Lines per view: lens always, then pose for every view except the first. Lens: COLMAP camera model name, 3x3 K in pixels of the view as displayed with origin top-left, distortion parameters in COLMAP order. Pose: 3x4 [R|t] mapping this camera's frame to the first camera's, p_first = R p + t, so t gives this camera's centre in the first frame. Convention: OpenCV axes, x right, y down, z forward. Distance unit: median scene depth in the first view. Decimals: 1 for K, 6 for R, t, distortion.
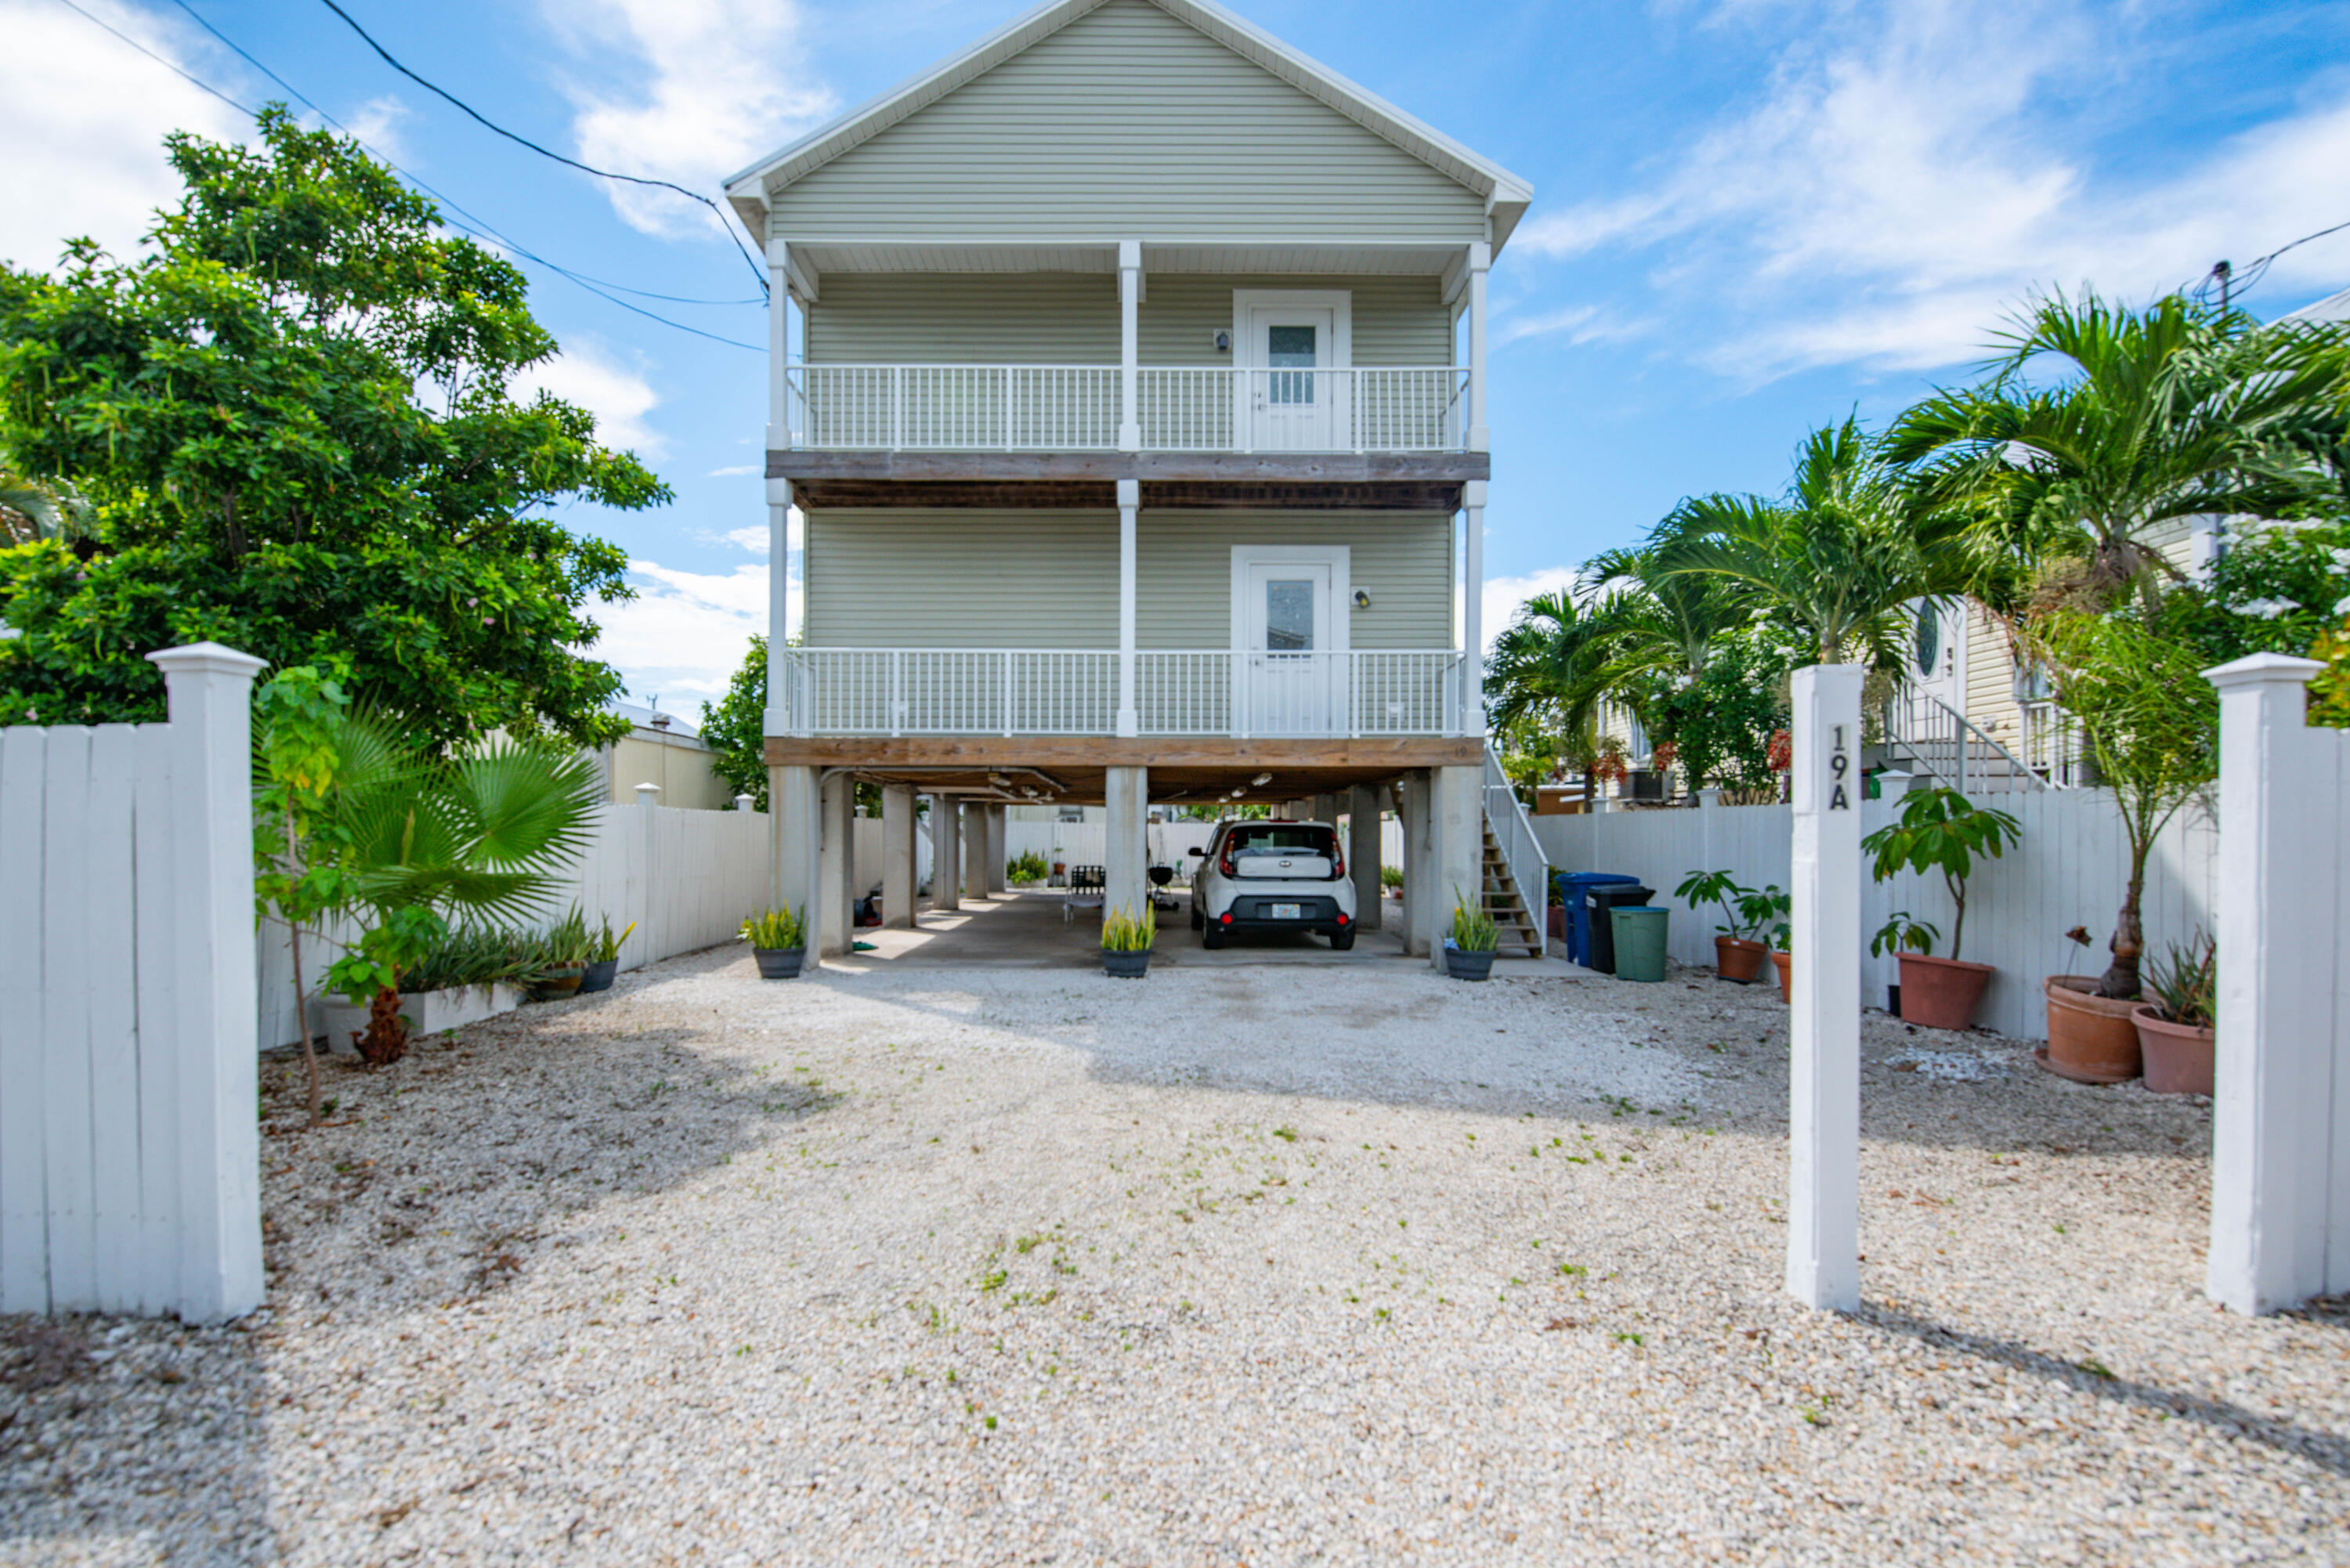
lens RADIAL K [[1021.4, 0, 1131.1], [0, 1021.4, 841.8], [0, 0, 1]] dist [-0.011696, -0.004193]
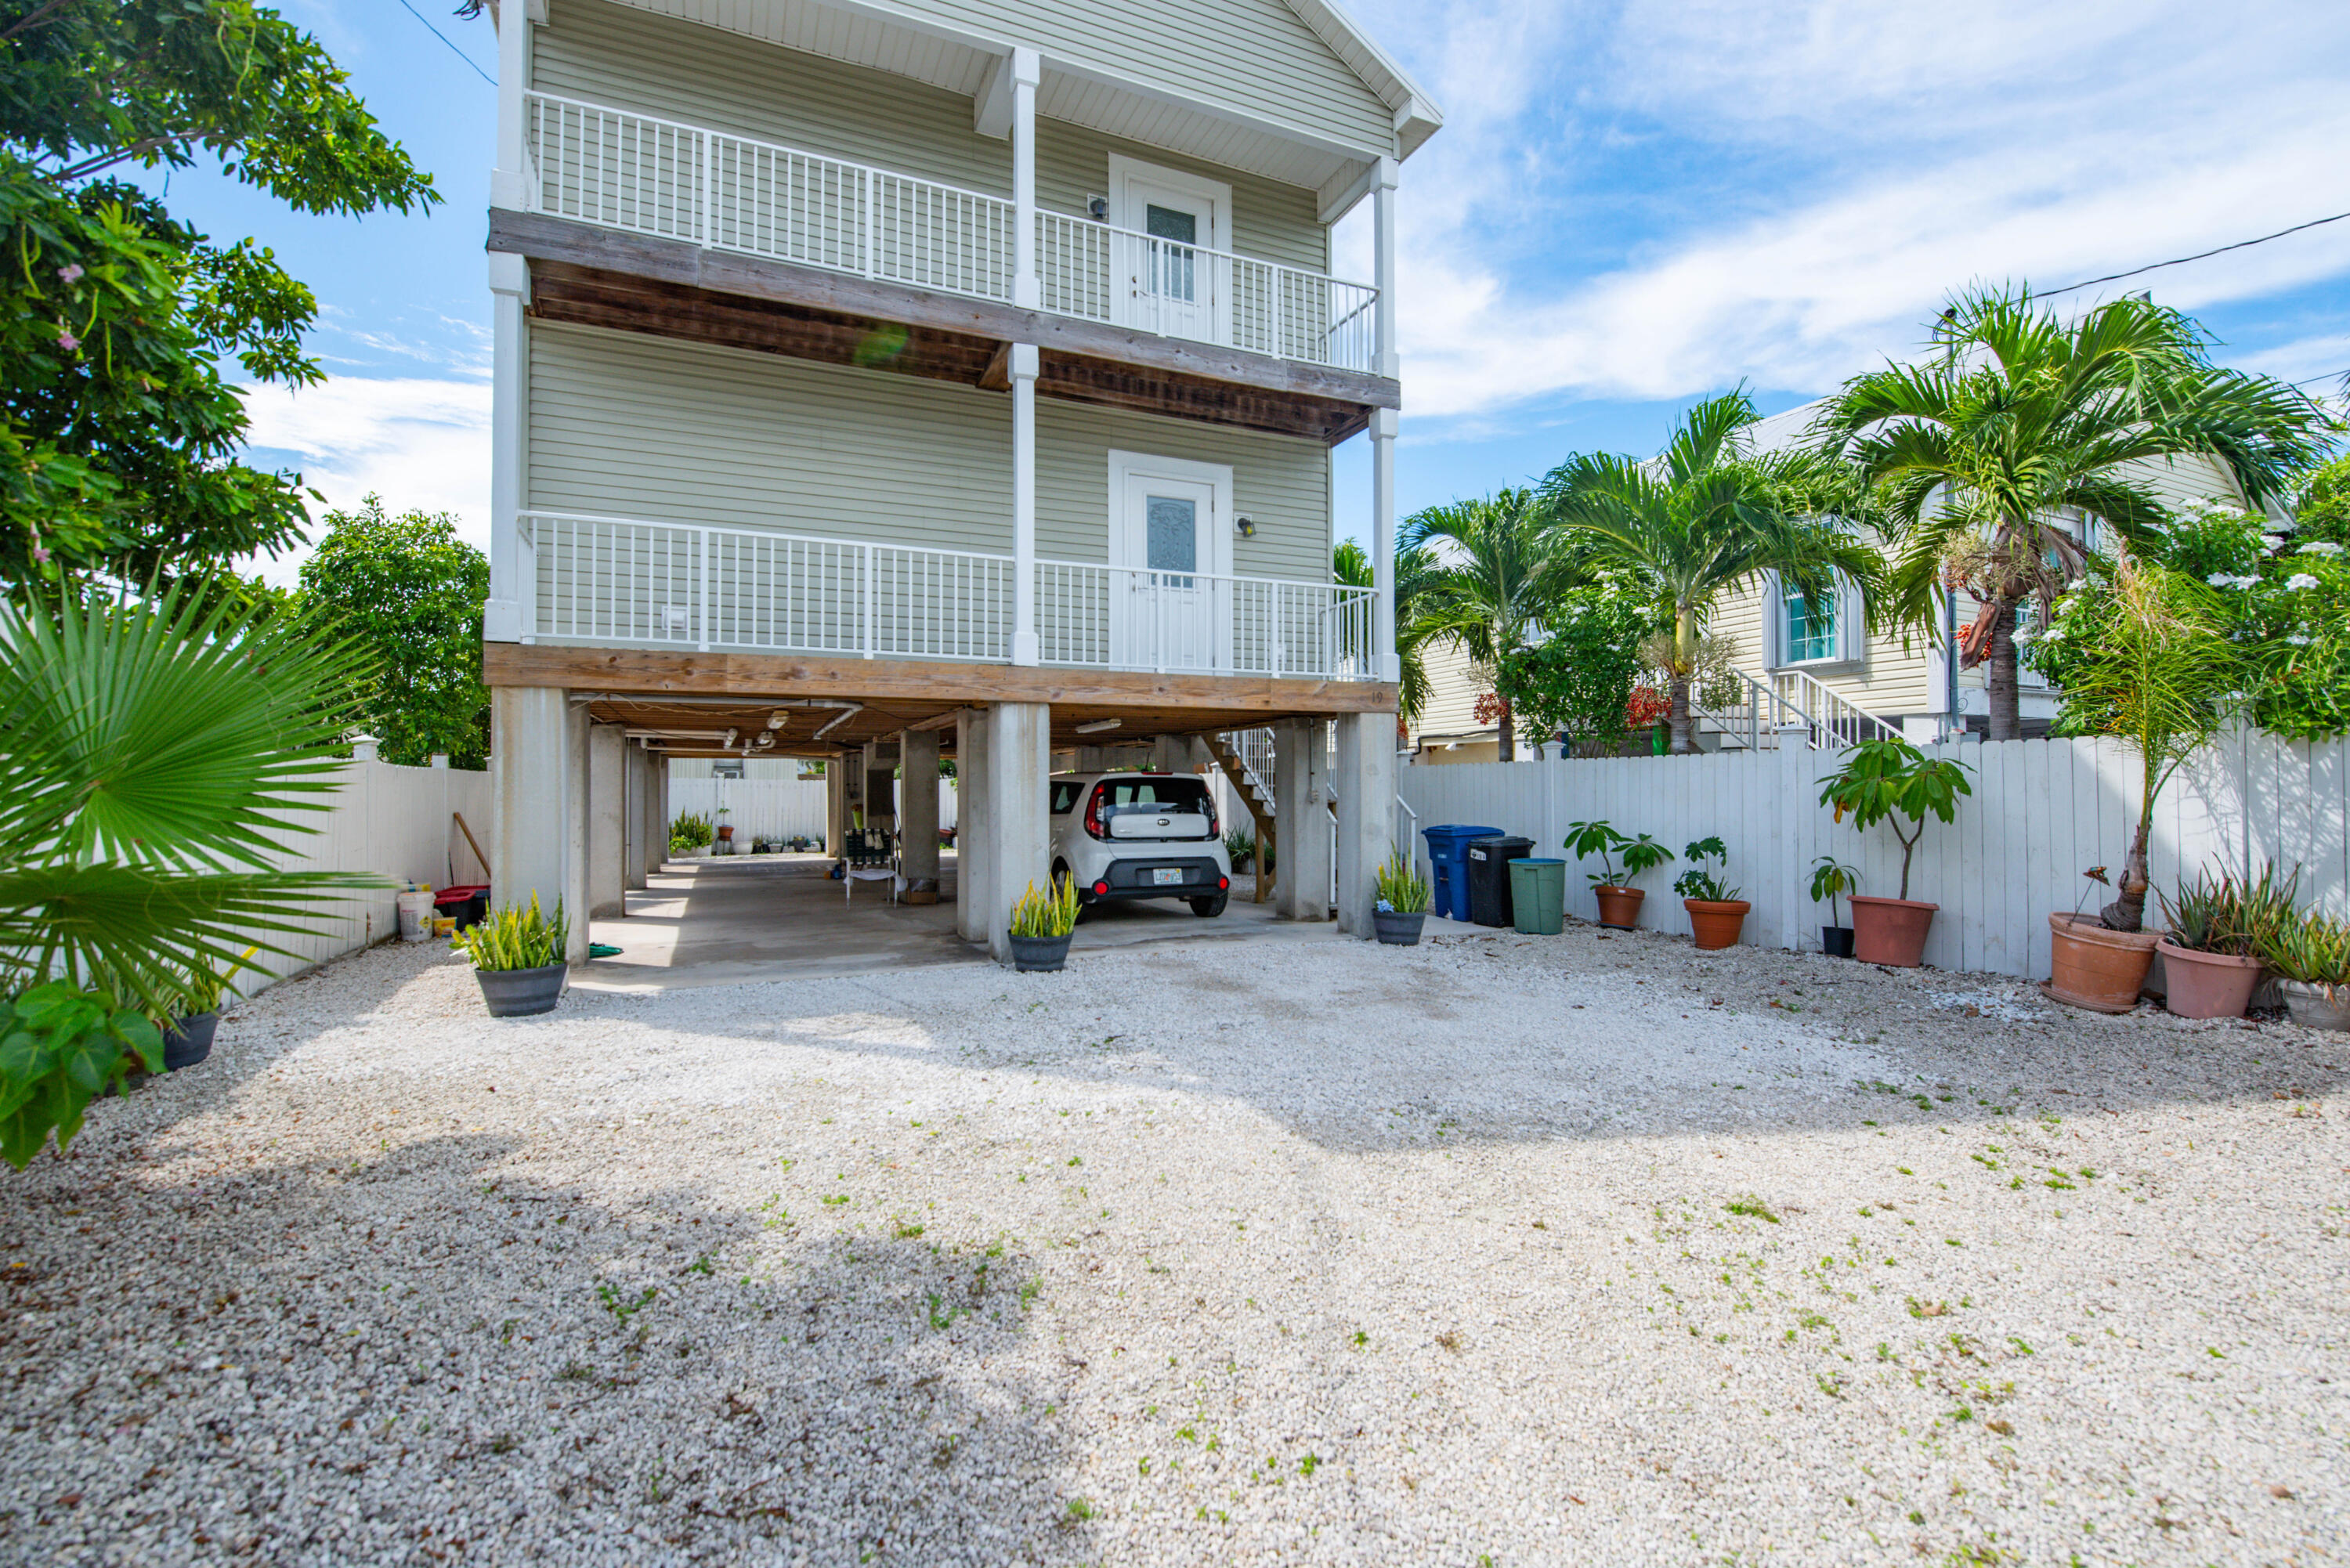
lens RADIAL K [[1021.4, 0, 1180.5], [0, 1021.4, 780.8], [0, 0, 1]] dist [-0.011696, -0.004193]
pose [[0.914606, -0.001710, 0.404342, -0.214003], [0.008858, 0.999836, -0.015808, 0.000524], [-0.404249, 0.018040, 0.914471, 0.228179]]
